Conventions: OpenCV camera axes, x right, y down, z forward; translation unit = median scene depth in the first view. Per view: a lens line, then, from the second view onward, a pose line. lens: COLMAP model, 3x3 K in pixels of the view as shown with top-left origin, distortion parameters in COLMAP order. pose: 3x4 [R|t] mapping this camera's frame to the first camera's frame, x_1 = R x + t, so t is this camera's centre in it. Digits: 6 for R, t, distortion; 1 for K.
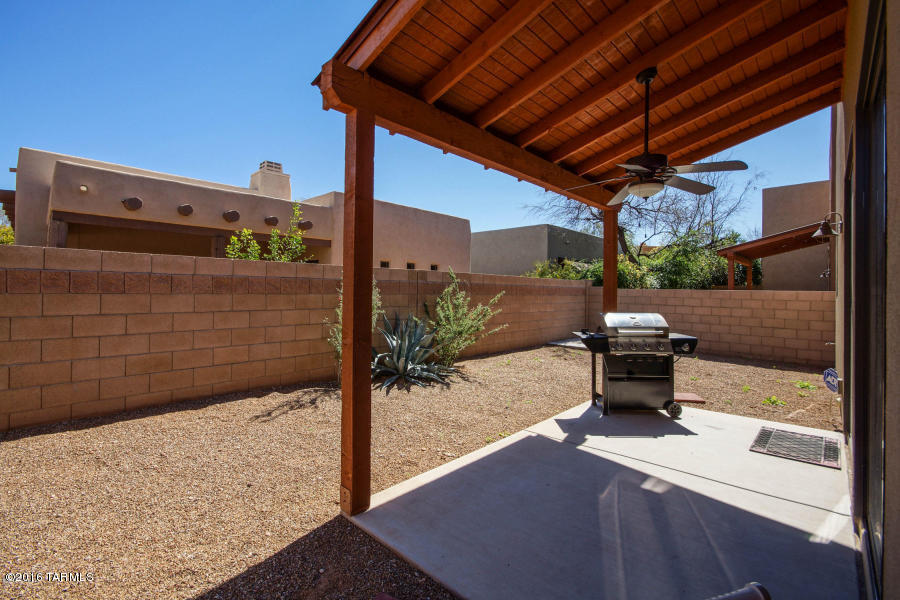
lens RADIAL K [[390.5, 0, 450.0], [0, 390.5, 300.0], [0, 0, 1]] dist [0.000392, 0.000023]
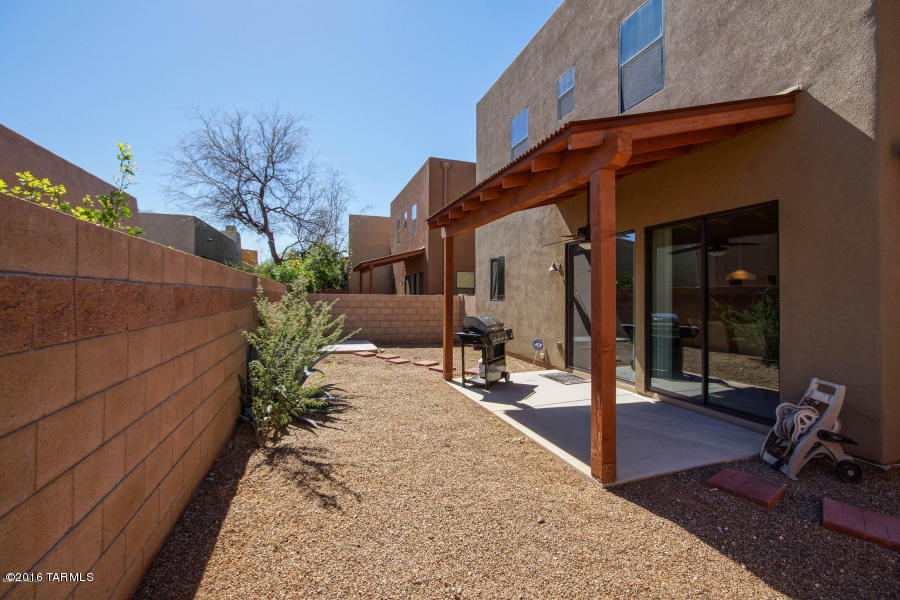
lens RADIAL K [[396.8, 0, 450.0], [0, 396.8, 300.0], [0, 0, 1]] dist [0.000187, 0.000012]
pose [[0.450065, -0.014014, 0.892886, -0.889915], [0.013437, 0.999870, 0.008920, -0.035951], [-0.892895, 0.007983, 0.450194, 0.476400]]
